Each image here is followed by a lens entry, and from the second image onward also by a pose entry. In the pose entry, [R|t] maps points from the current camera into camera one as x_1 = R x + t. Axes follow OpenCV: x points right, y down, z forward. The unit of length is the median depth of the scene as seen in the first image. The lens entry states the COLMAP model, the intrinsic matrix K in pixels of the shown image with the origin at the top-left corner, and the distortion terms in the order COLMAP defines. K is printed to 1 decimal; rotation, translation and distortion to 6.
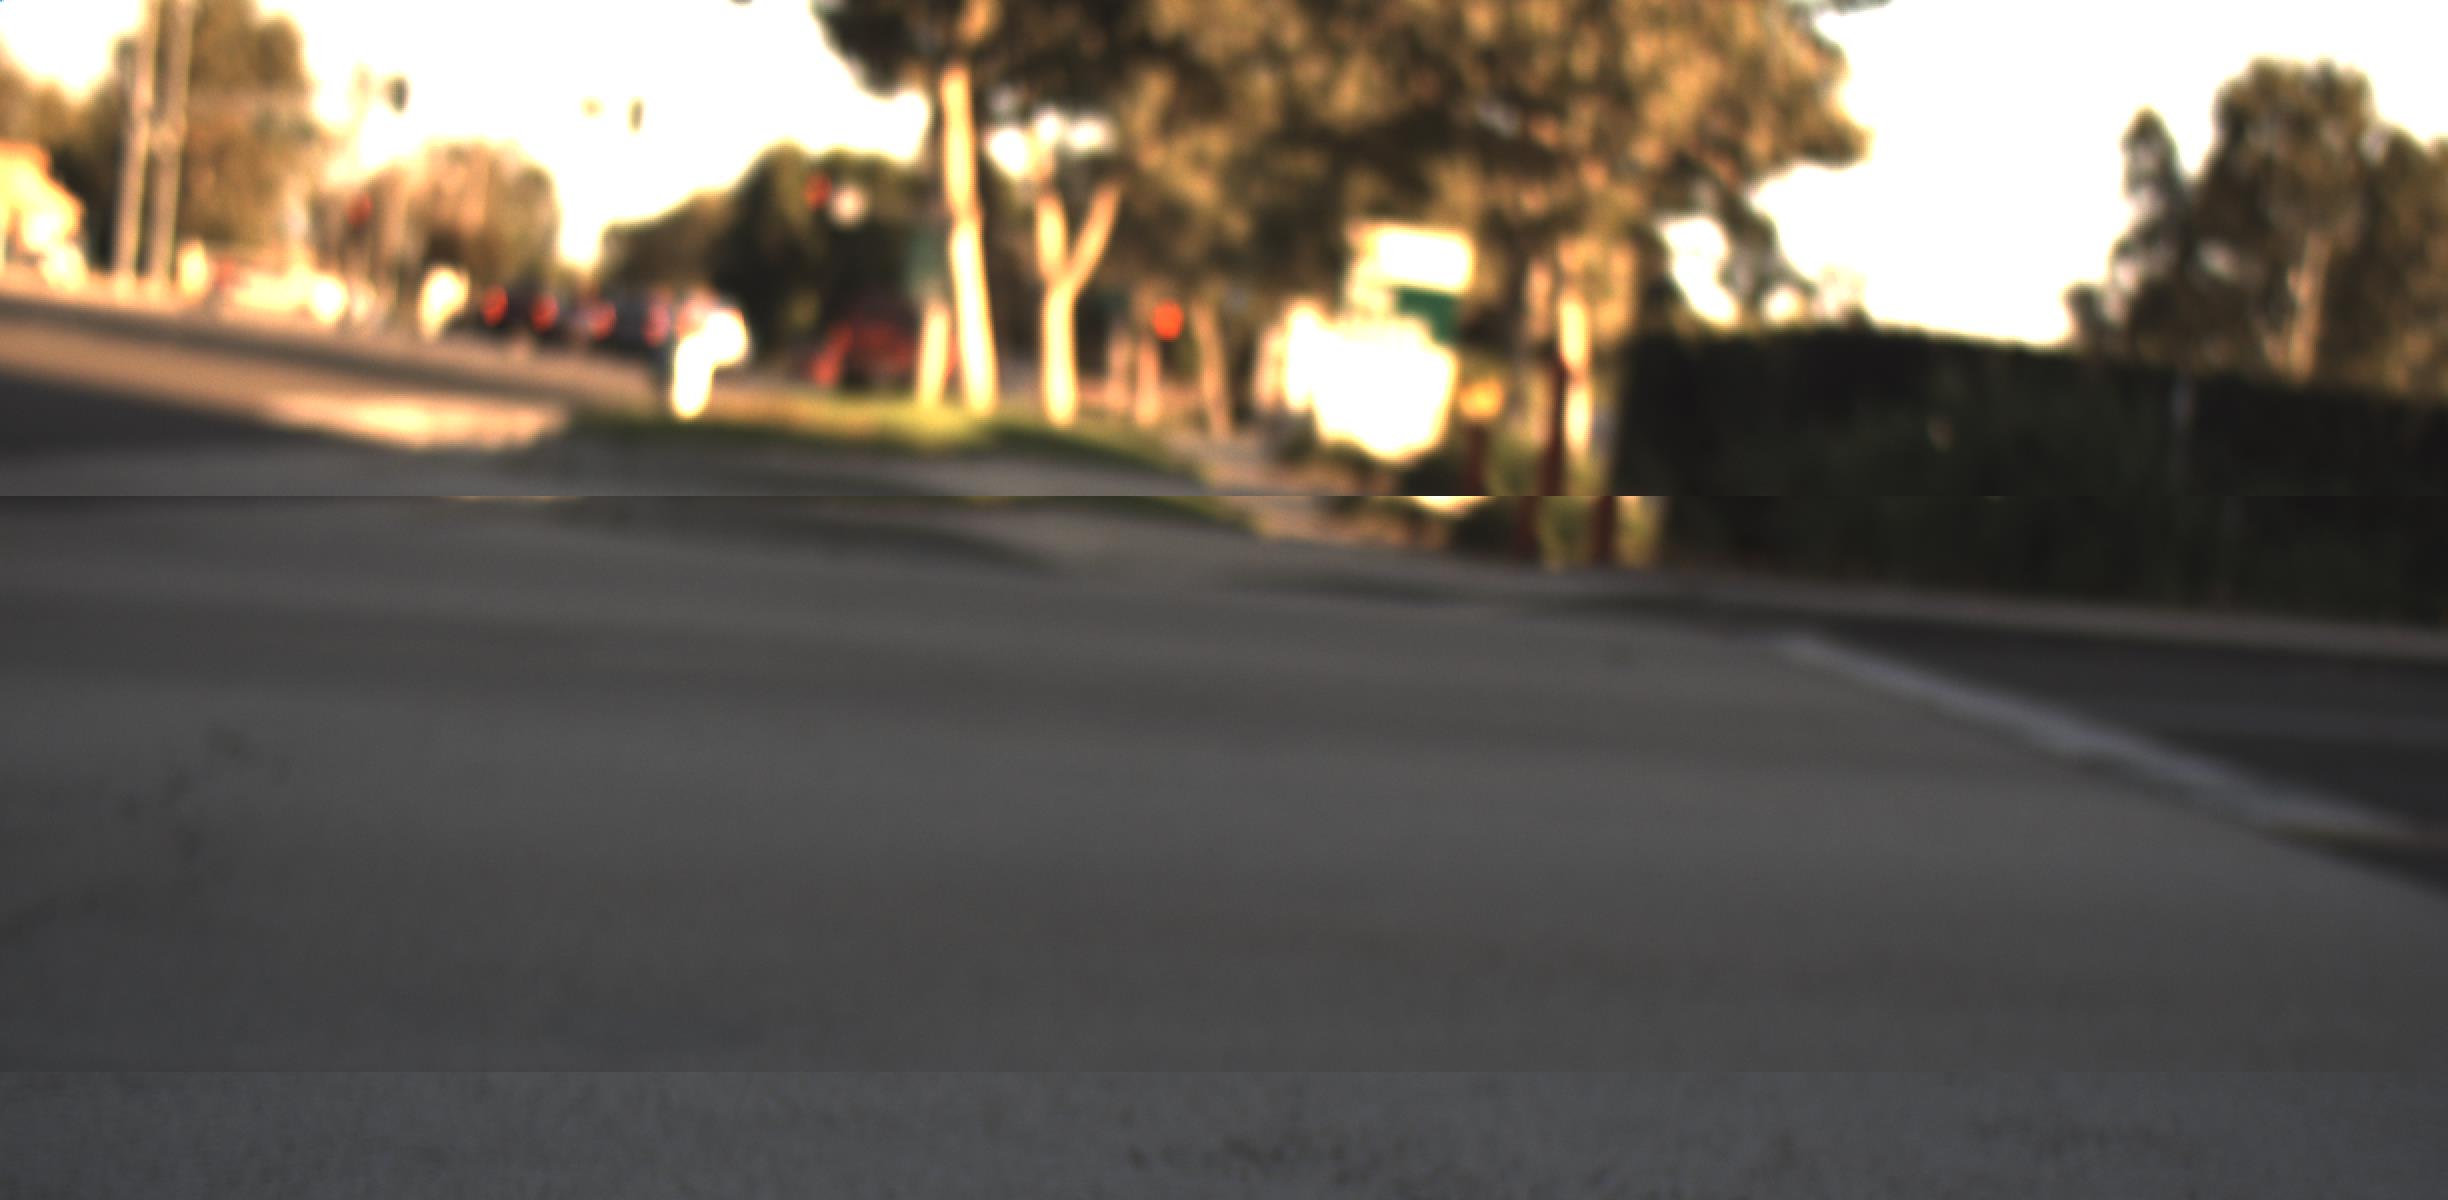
lens RADIAL K [[4740.2, 0, 1308.7], [0, 4740.2, 798.0], [0, 0, 1]] dist [-0.090890, 0.906291]
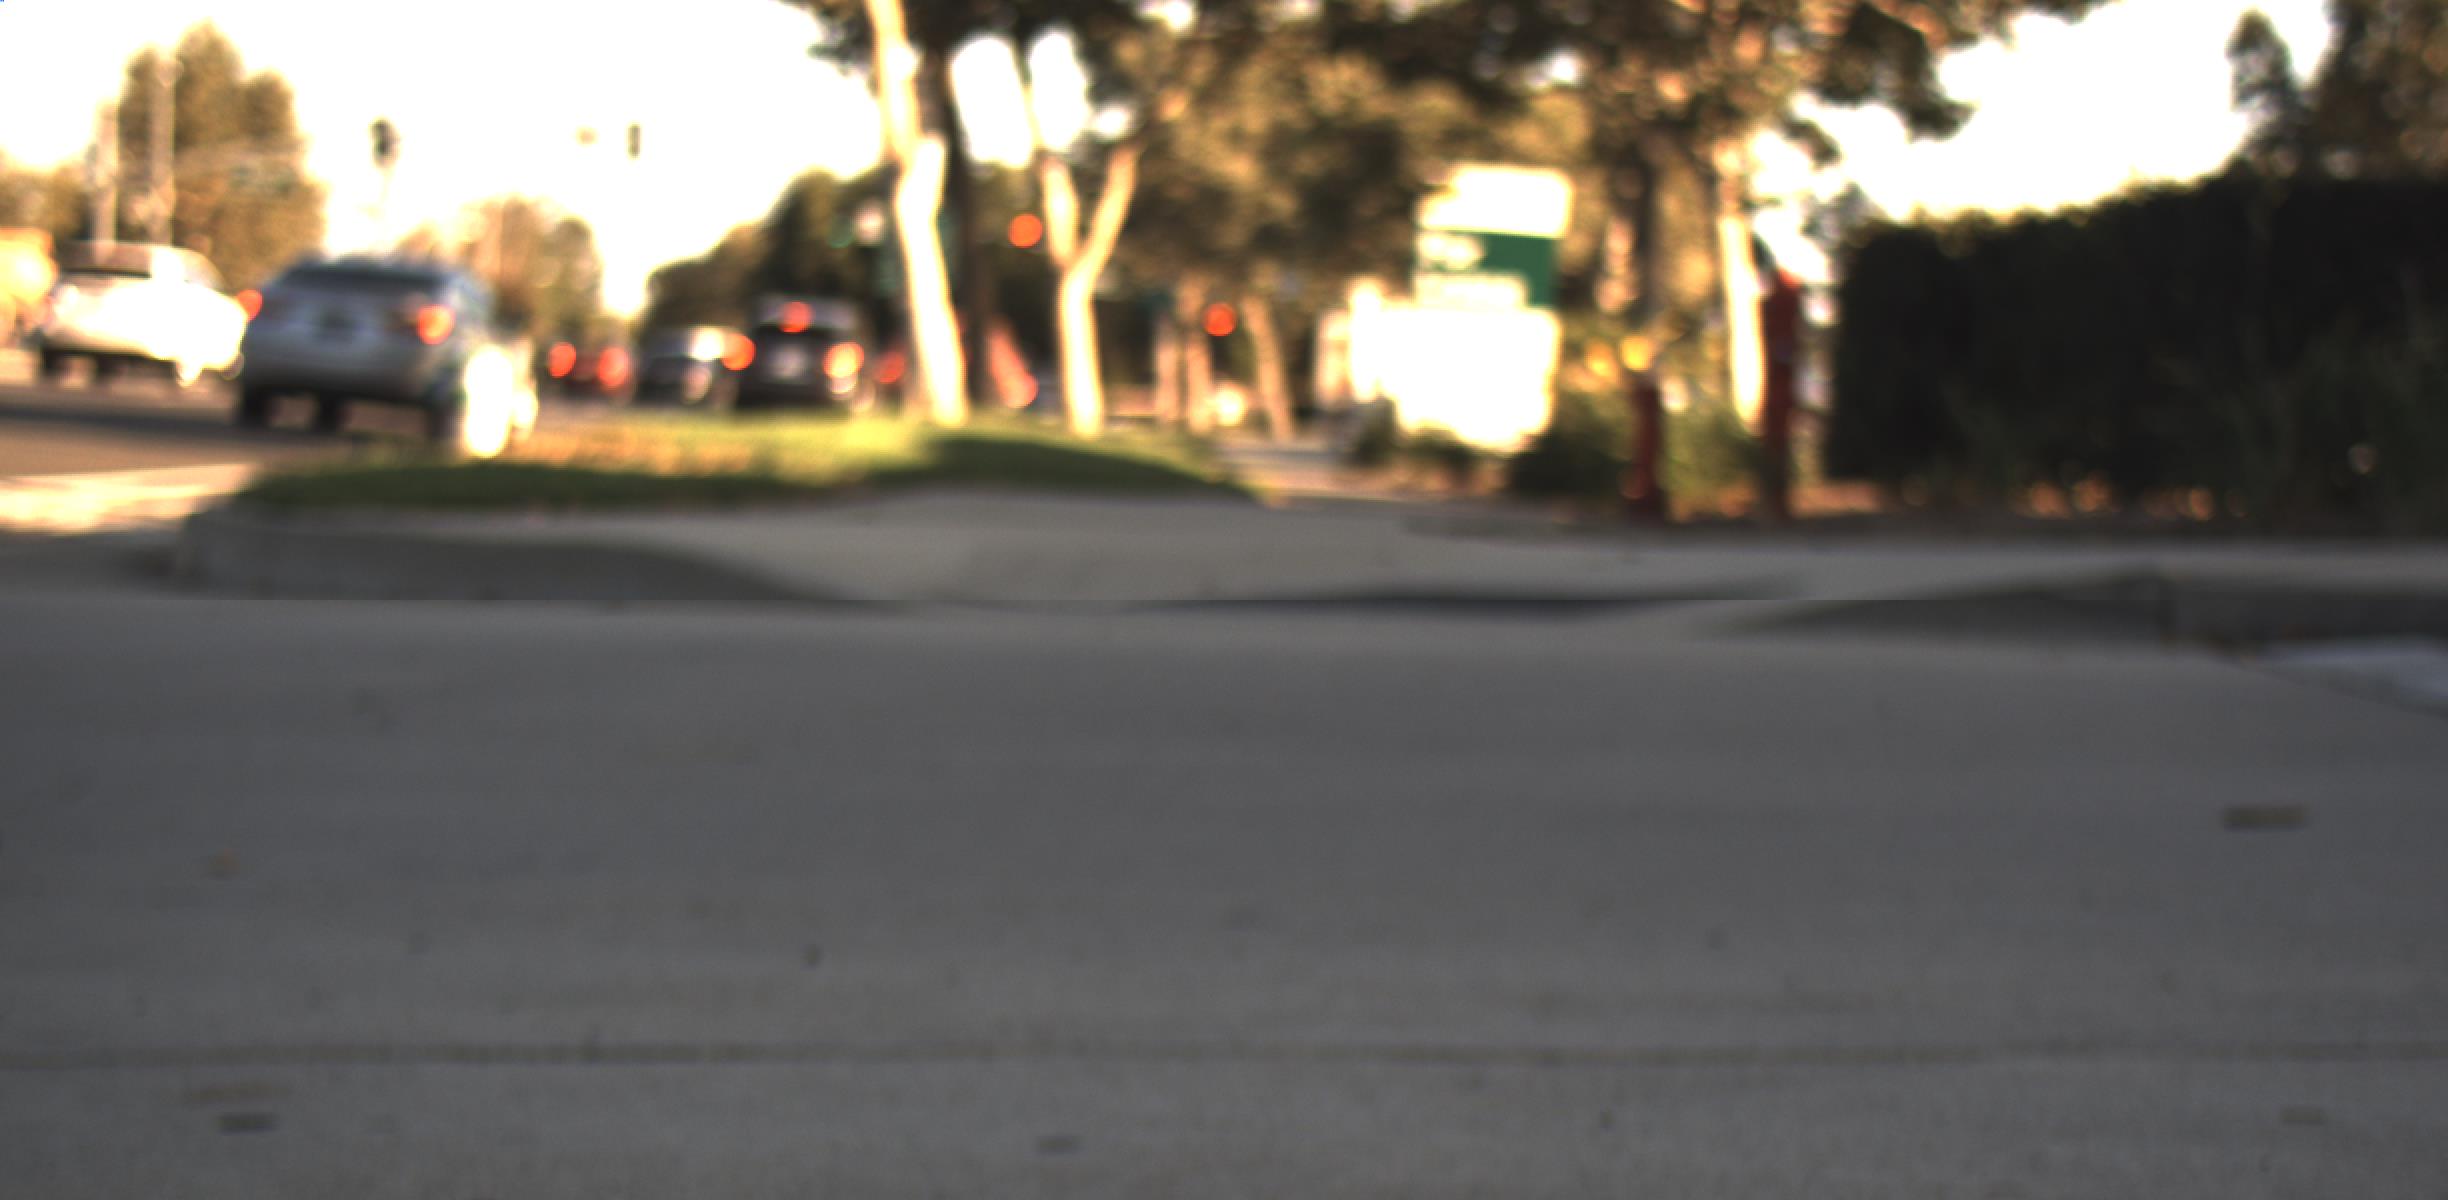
lens RADIAL K [[4740.2, 0, 1308.7], [0, 4740.2, 798.0], [0, 0, 1]] dist [-0.090890, 0.906291]
pose [[0.997144, -0.073008, -0.019350, -0.001221], [0.073018, 0.997331, -0.000208, -0.007158], [0.019313, -0.001205, 0.999813, 0.095923]]
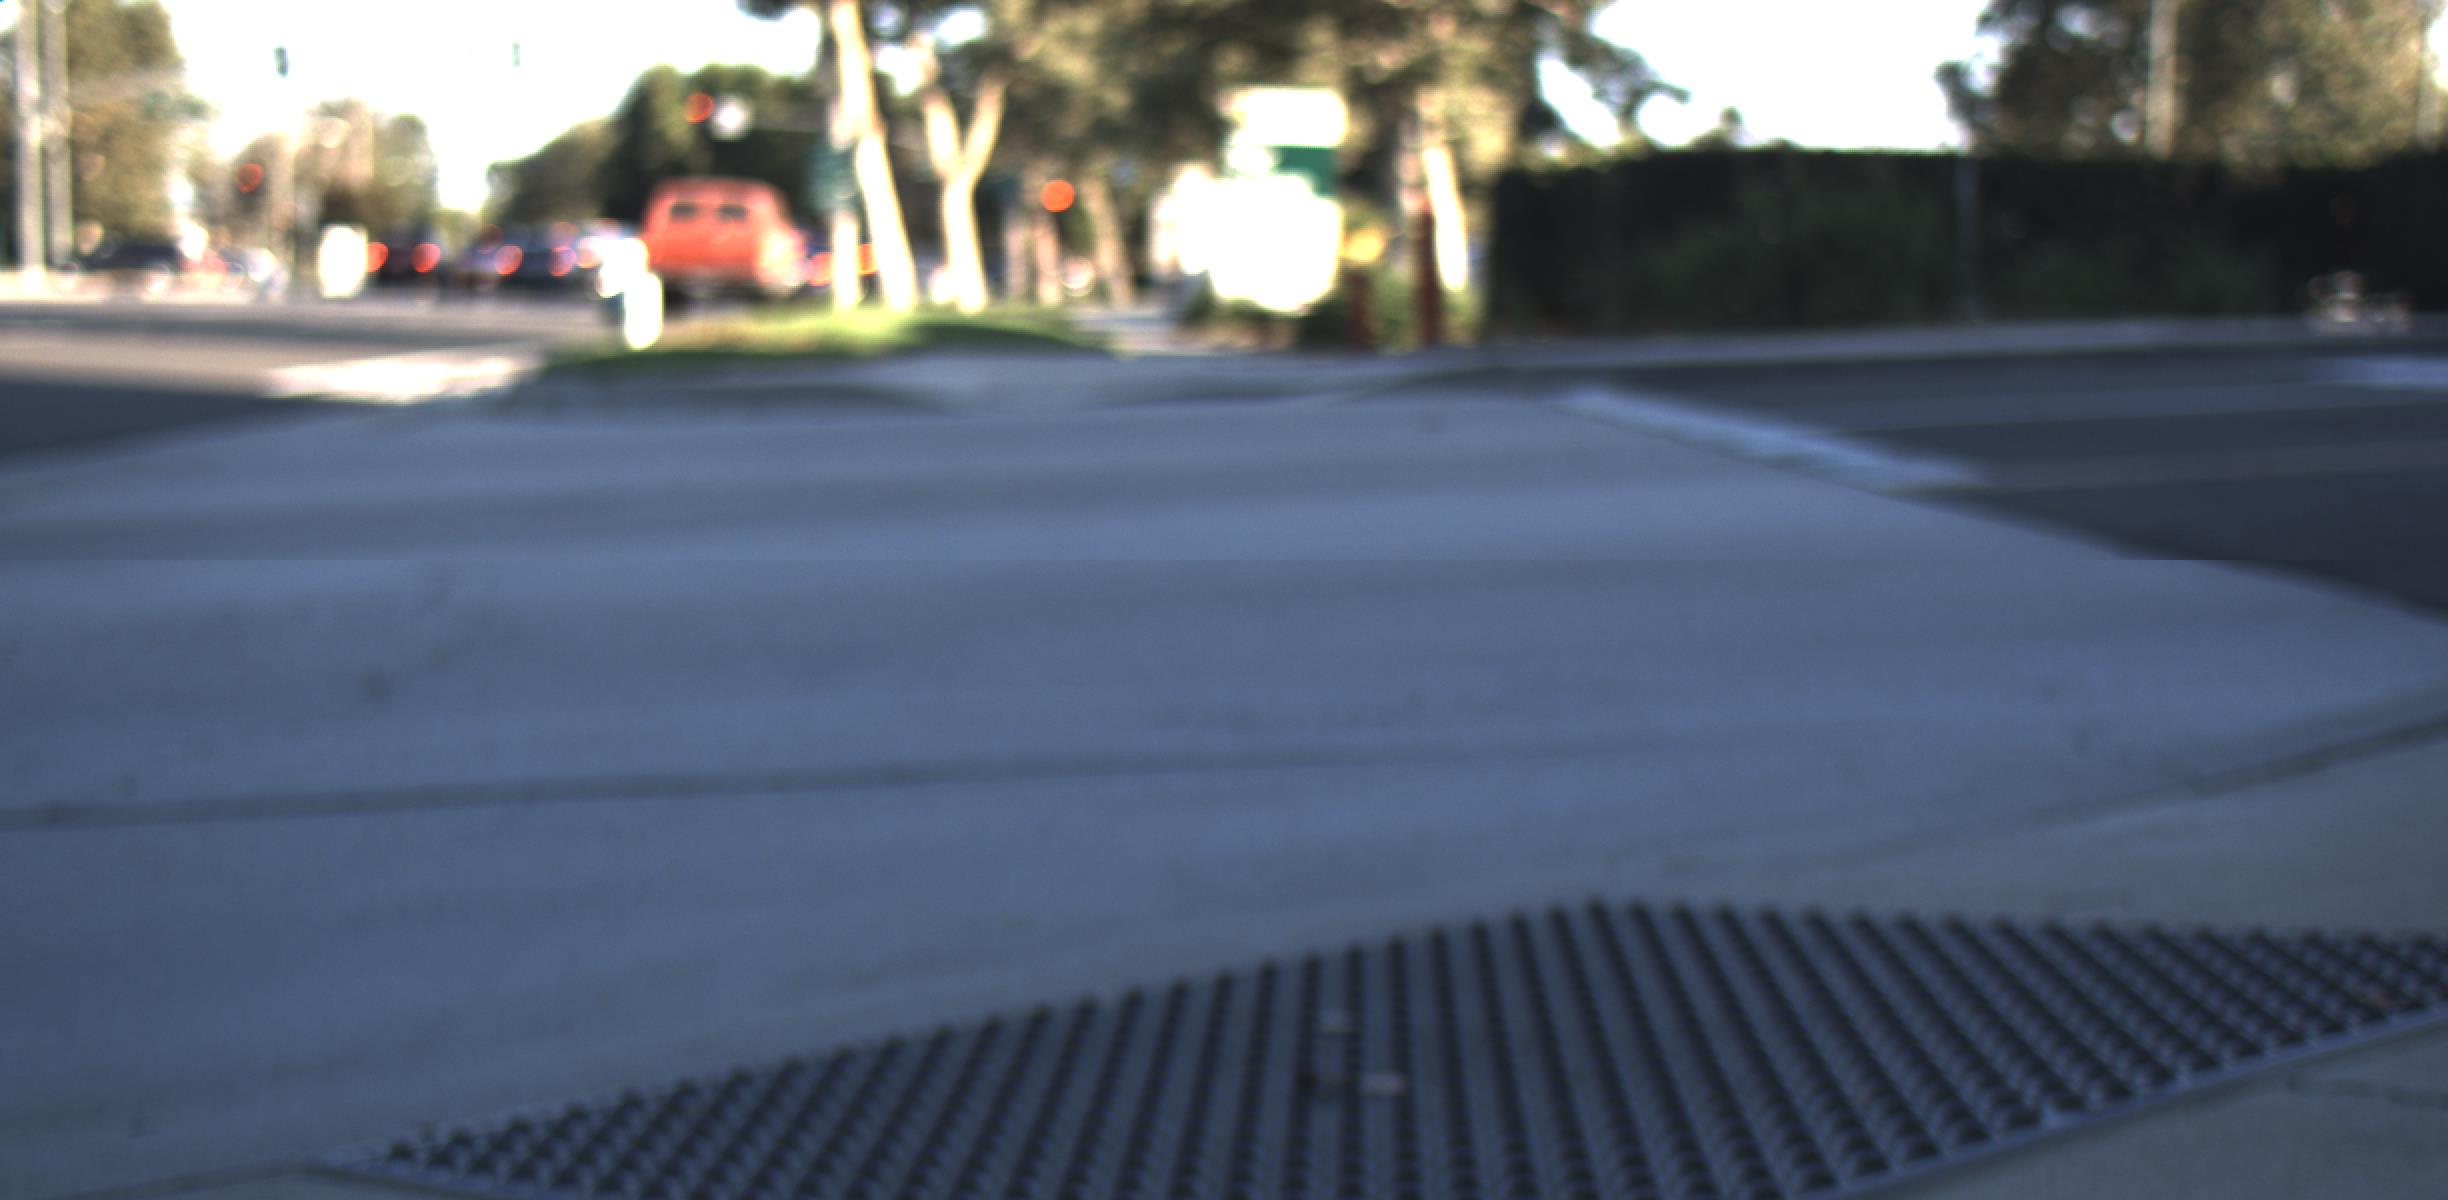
lens RADIAL K [[4740.2, 0, 1308.7], [0, 4740.2, 798.0], [0, 0, 1]] dist [-0.090890, 0.906291]
pose [[0.993420, -0.114212, 0.008481, 0.000299], [0.113894, 0.992992, 0.031547, 0.001803], [-0.012025, -0.030373, 0.999466, -0.029593]]
